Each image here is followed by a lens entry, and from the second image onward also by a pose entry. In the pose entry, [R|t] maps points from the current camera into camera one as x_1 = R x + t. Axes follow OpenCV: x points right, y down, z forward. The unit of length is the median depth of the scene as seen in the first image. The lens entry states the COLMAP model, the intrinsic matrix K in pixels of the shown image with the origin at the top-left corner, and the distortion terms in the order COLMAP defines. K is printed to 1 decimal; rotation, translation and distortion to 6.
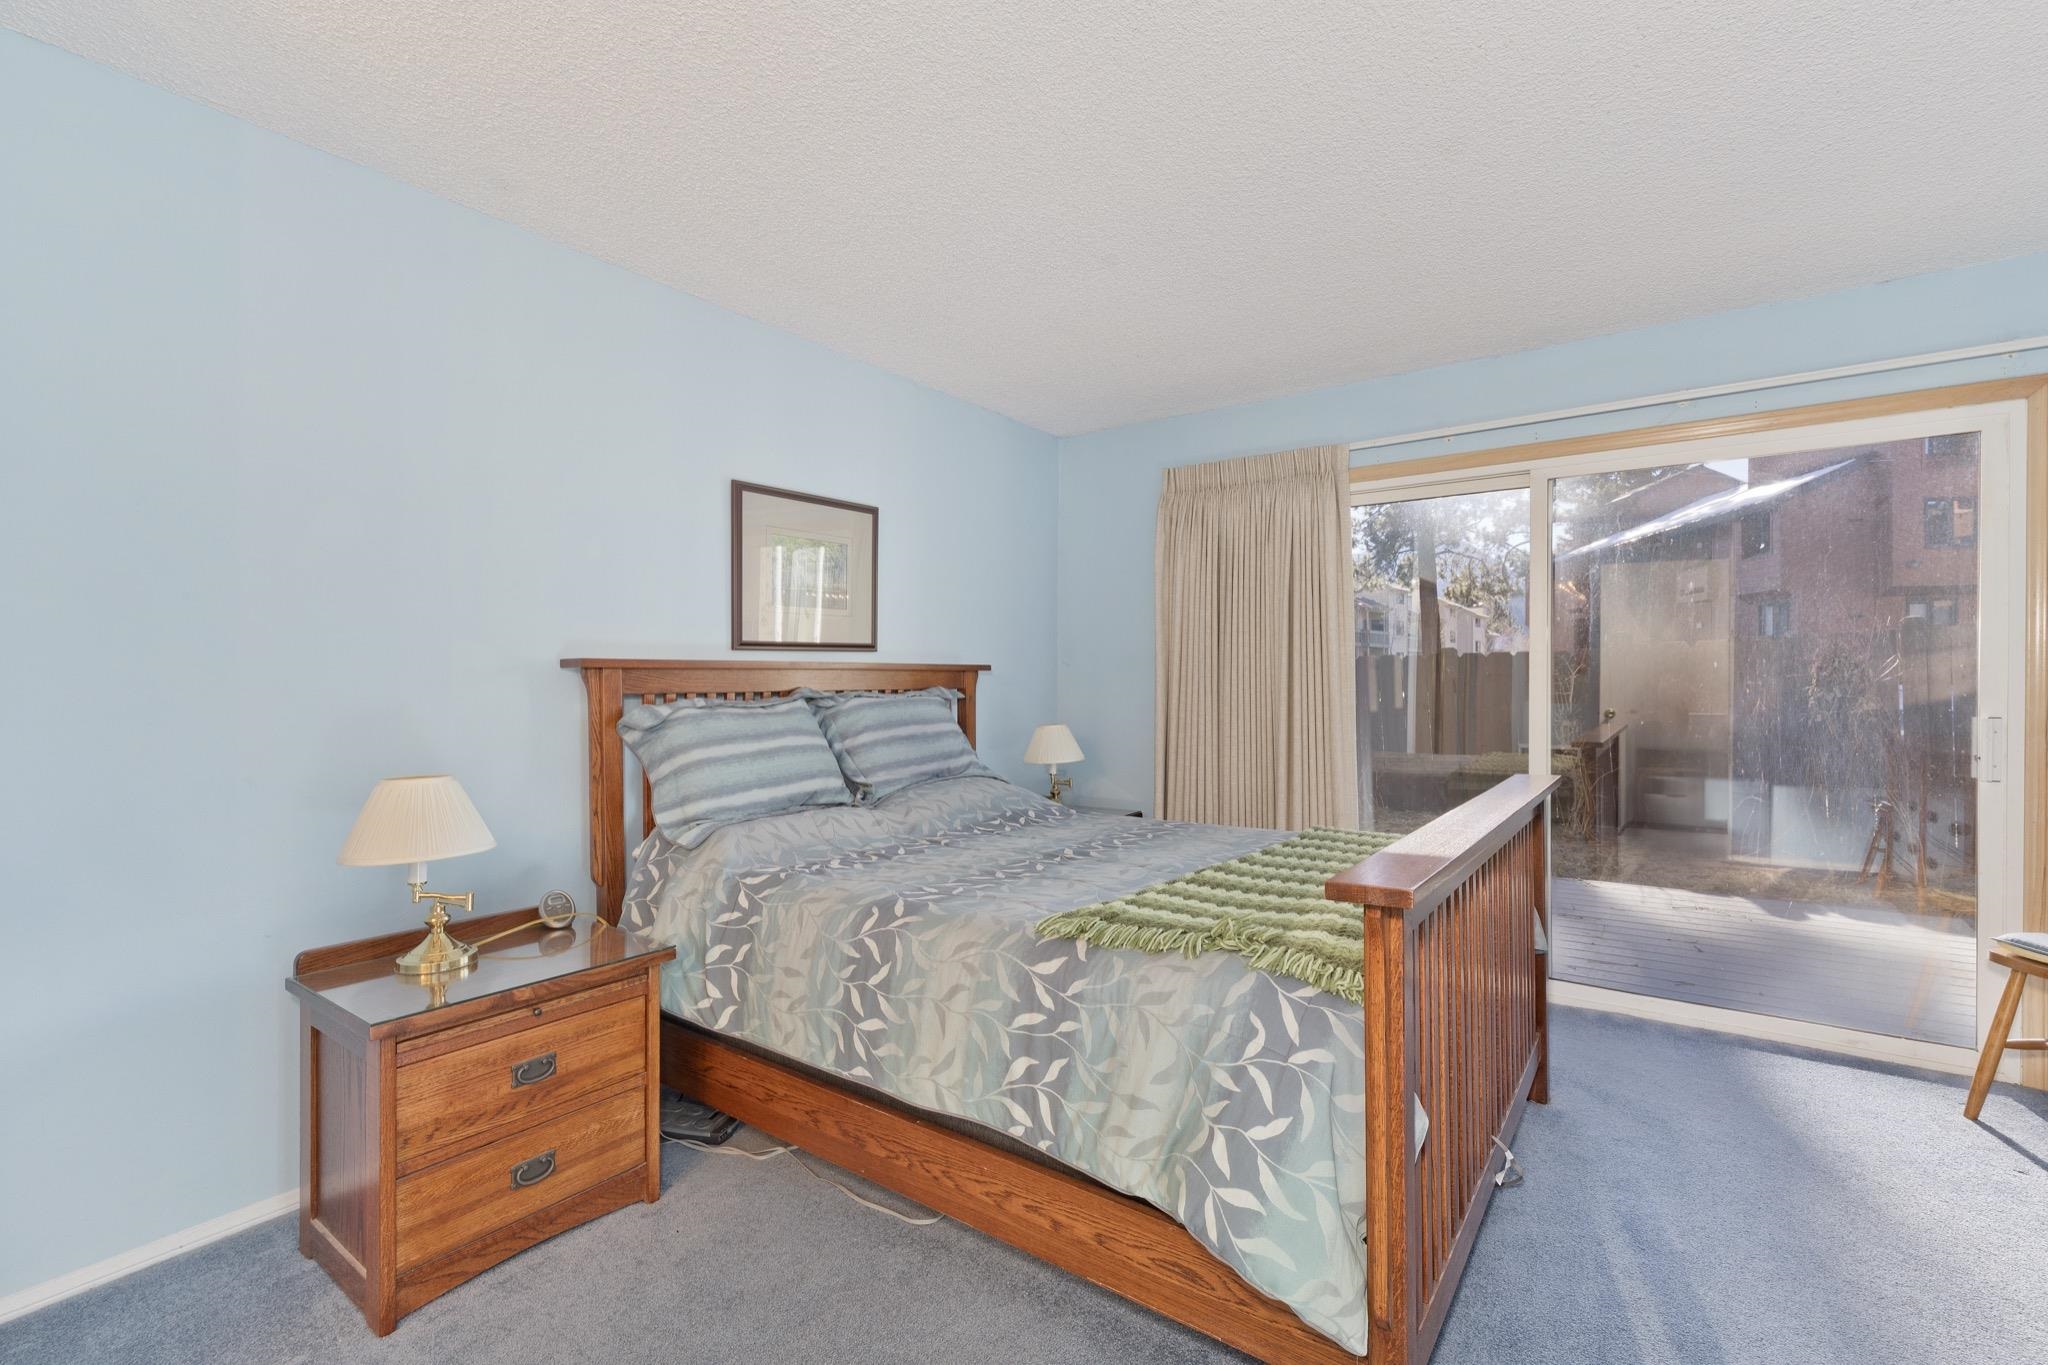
lens RADIAL K [[912.7, 0, 1051.3], [0, 912.7, 674.0], [0, 0, 1]] dist [0.020977, -0.000145]
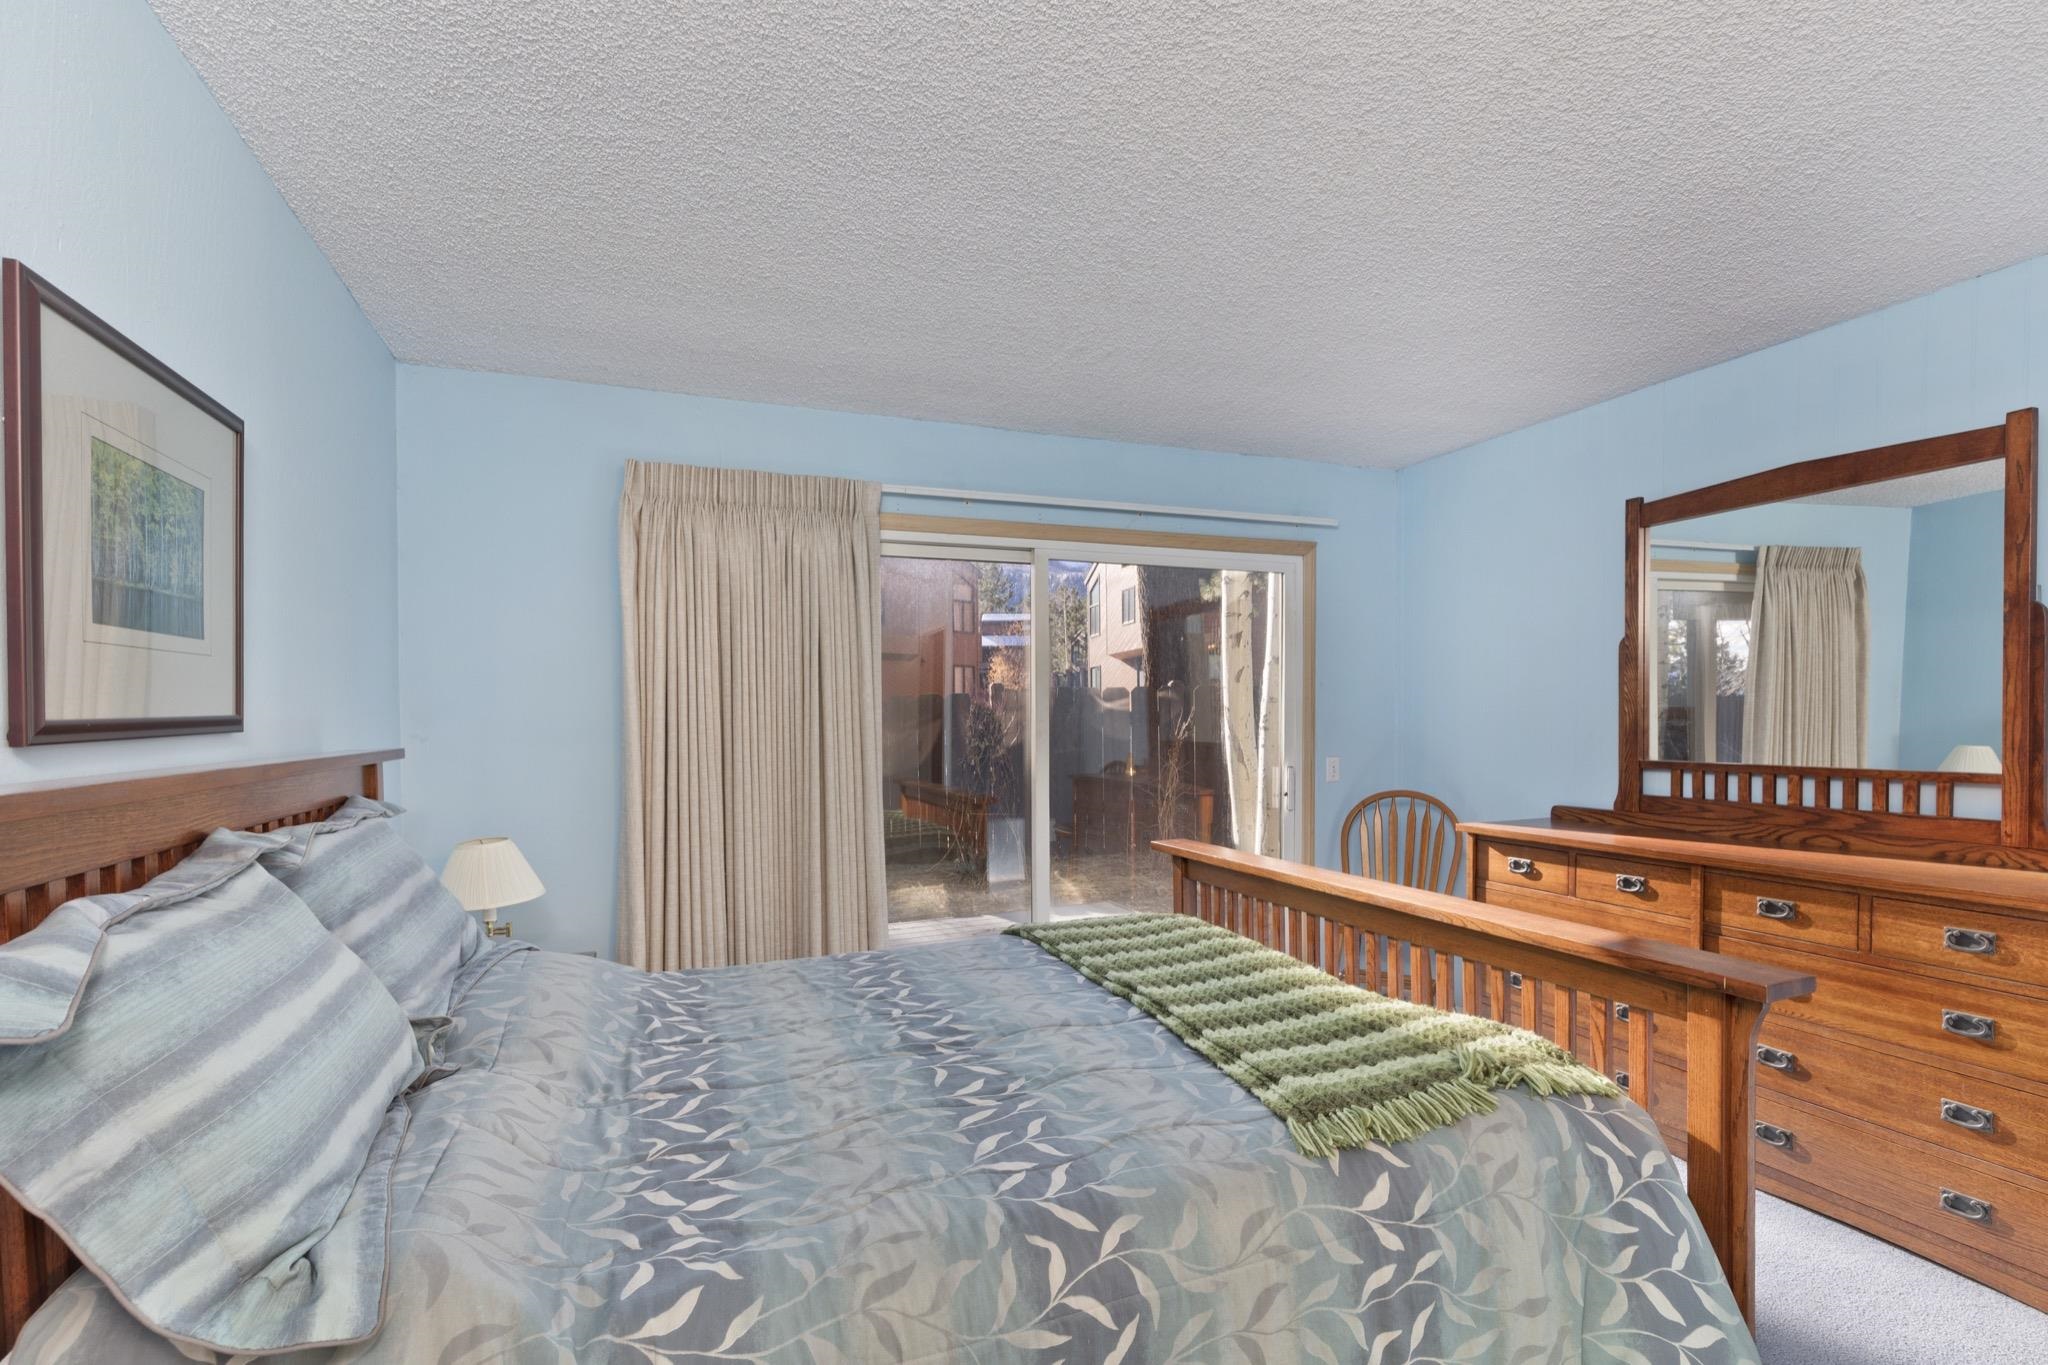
lens RADIAL K [[935.7, 0, 1024.9], [0, 935.7, 742.1], [0, 0, 1]] dist [0.007085, 0.000175]
pose [[0.548106, -0.028965, 0.835907, -0.749156], [0.007545, 0.999531, 0.029687, -0.061450], [-0.836375, -0.009965, 0.548067, 0.811501]]
